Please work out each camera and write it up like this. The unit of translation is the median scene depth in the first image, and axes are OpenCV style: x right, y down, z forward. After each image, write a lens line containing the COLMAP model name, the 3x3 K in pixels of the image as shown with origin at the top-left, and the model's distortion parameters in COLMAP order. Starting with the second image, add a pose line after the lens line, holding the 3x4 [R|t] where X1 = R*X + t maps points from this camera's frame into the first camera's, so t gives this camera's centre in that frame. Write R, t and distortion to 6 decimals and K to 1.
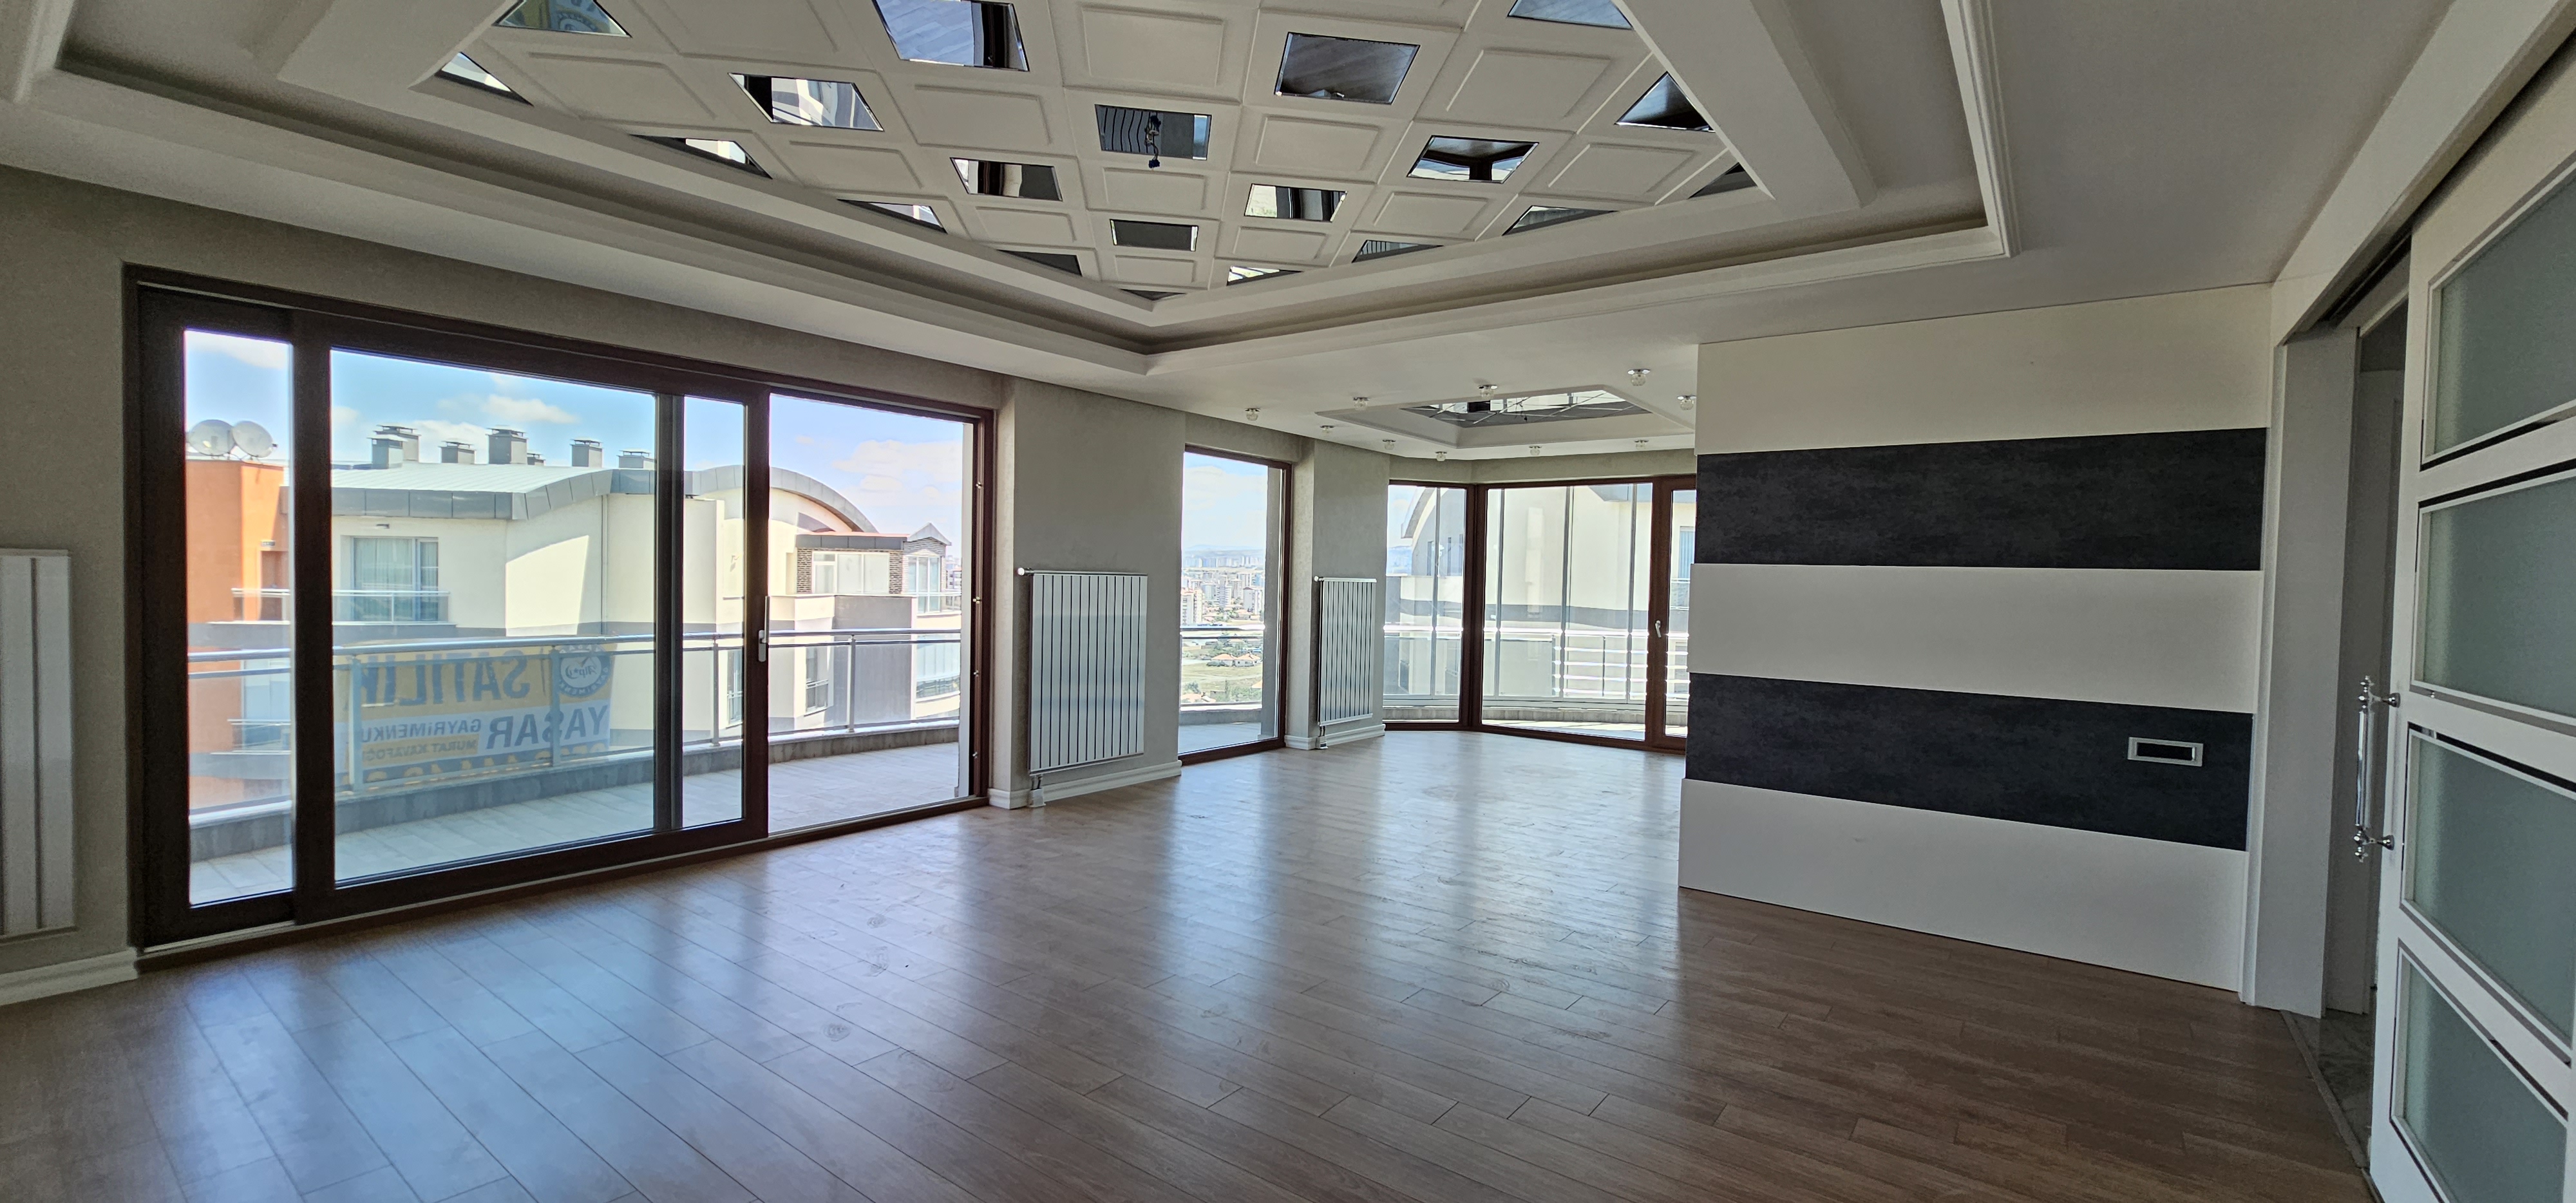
lens RADIAL K [[1046.3, 0, 1300.1], [0, 1046.3, 608.1], [0, 0, 1]] dist [-0.000432, 0.000163]
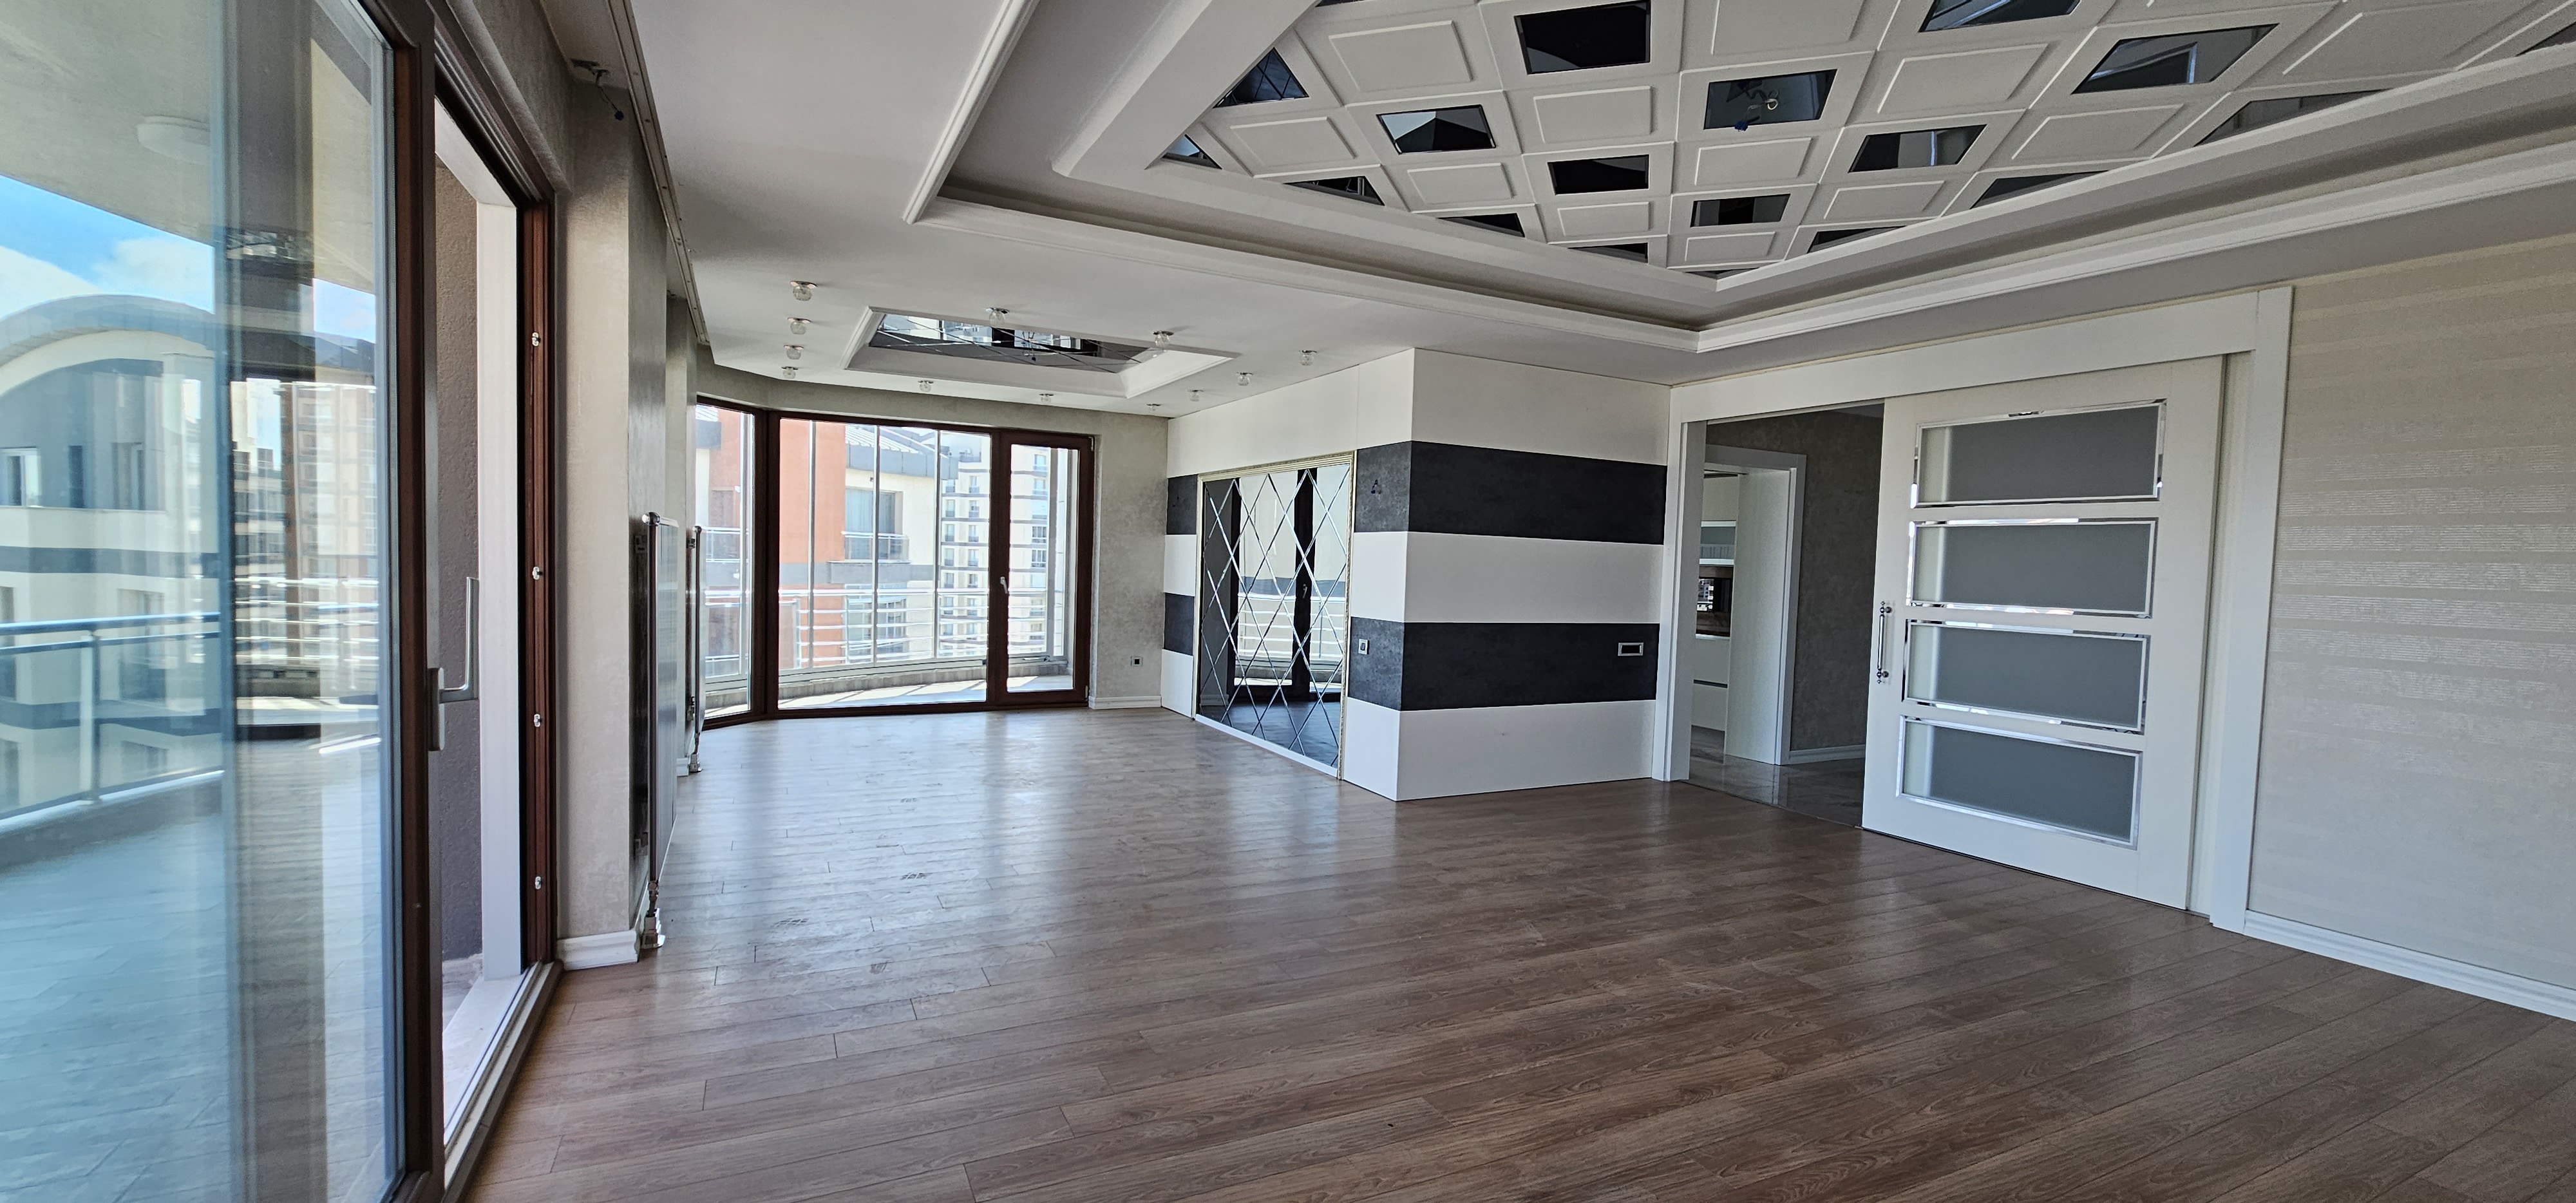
lens RADIAL K [[1046.3, 0, 1300.1], [0, 1046.3, 608.1], [0, 0, 1]] dist [-0.000432, 0.000163]
pose [[0.438676, -0.050922, 0.897201, -0.594619], [0.003851, 0.998491, 0.054788, -0.016839], [-0.898637, -0.020579, 0.438210, 0.459069]]
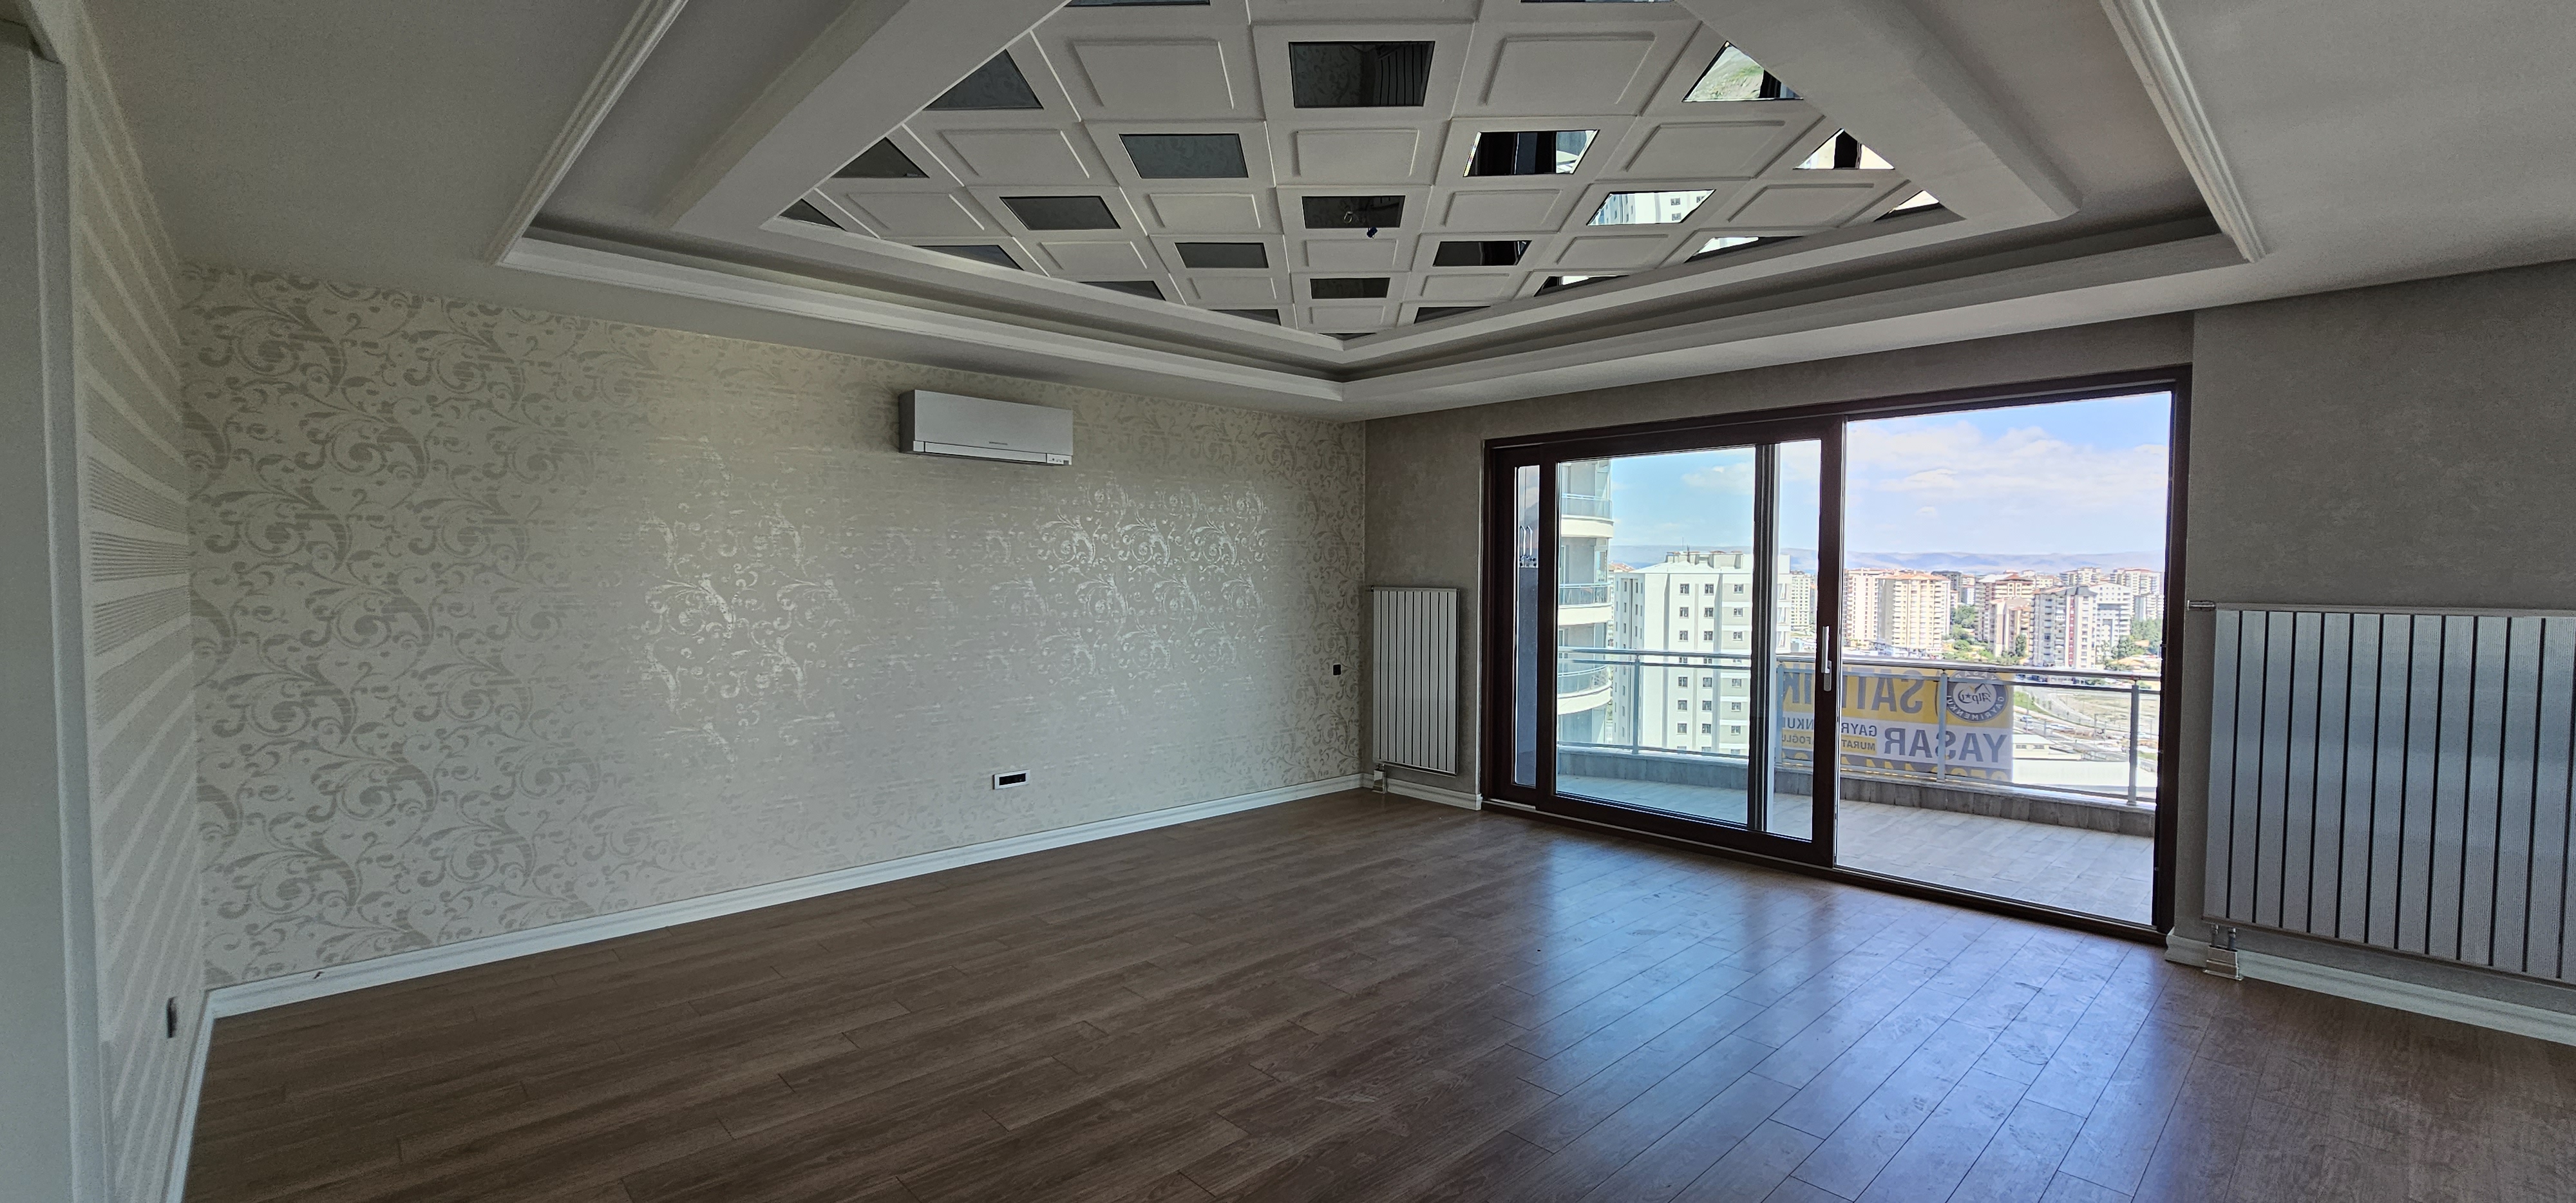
lens RADIAL K [[1046.3, 0, 1300.1], [0, 1046.3, 608.1], [0, 0, 1]] dist [-0.000432, 0.000163]
pose [[-0.166006, 0.013779, -0.986028, 0.468199], [-0.036699, 0.999123, 0.020141, -0.024998], [0.985442, 0.039530, -0.165355, 0.551678]]
